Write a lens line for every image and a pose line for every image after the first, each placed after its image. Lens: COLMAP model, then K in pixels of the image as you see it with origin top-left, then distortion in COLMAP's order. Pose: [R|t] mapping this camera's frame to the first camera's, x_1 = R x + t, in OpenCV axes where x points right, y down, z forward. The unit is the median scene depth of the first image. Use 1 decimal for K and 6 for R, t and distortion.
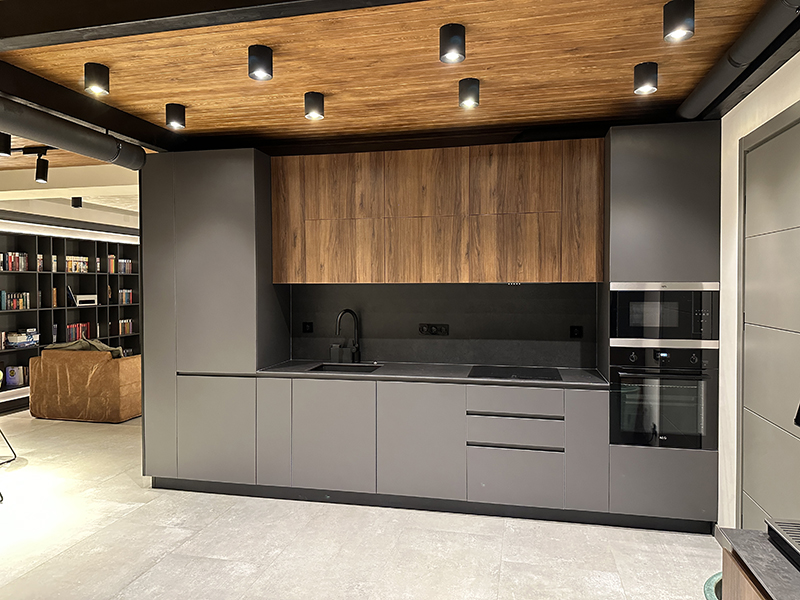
lens RADIAL K [[560.1, 0, 399.8], [0, 560.1, 286.9], [0, 0, 1]] dist [-0.000870, -0.034773]
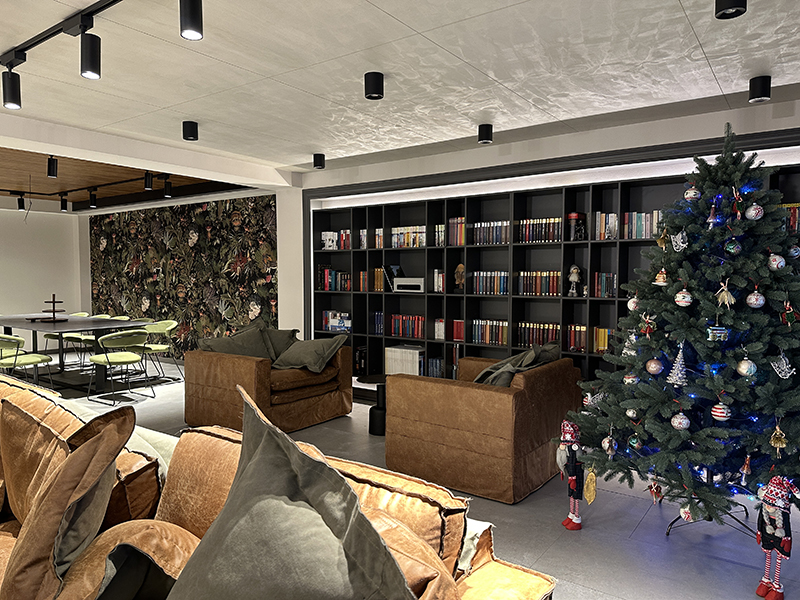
lens RADIAL K [[561.9, 0, 397.1], [0, 561.9, 295.1], [0, 0, 1]] dist [0.089838, -0.118770]
pose [[-0.393582, 0.057334, -0.917500, 0.156508], [0.006443, 0.998201, 0.059613, -0.008921], [0.919267, 0.017551, -0.393243, 1.597549]]
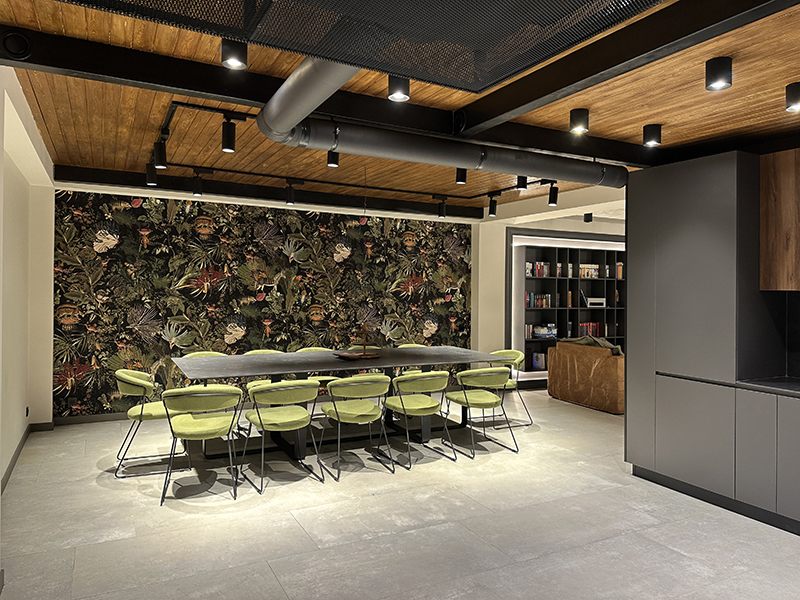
lens RADIAL K [[547.5, 0, 399.3], [0, 547.5, 277.8], [0, 0, 1]] dist [0.119806, -0.166674]
pose [[0.635980, 0.003463, -0.771698, 0.070176], [-0.025160, 0.999551, -0.016249, 0.002542], [0.771295, 0.029750, 0.635782, -0.038812]]
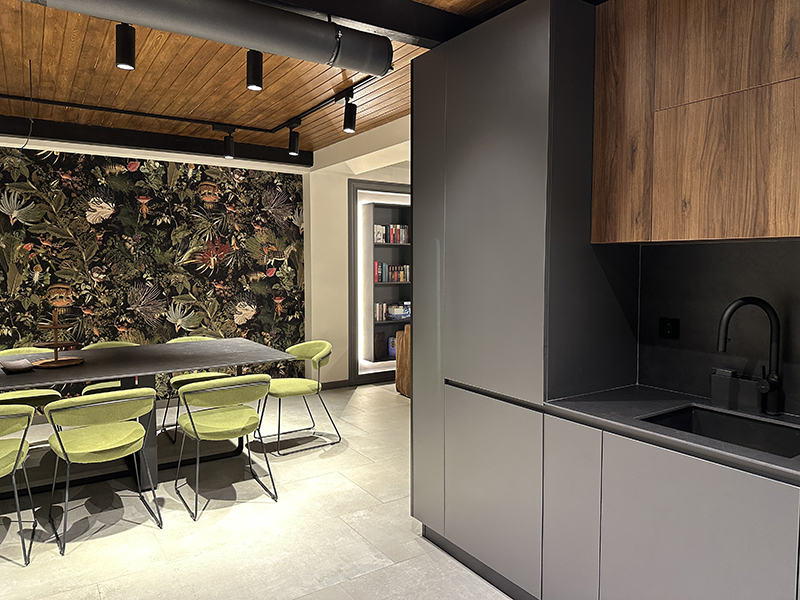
lens RADIAL K [[558.9, 0, 397.1], [0, 558.9, 291.6], [0, 0, 1]] dist [0.115657, -0.185940]
pose [[0.717267, 0.039872, -0.695657, 0.014177], [-0.006977, 0.998722, 0.050049, 0.009297], [0.696764, -0.031045, 0.716628, 0.303689]]
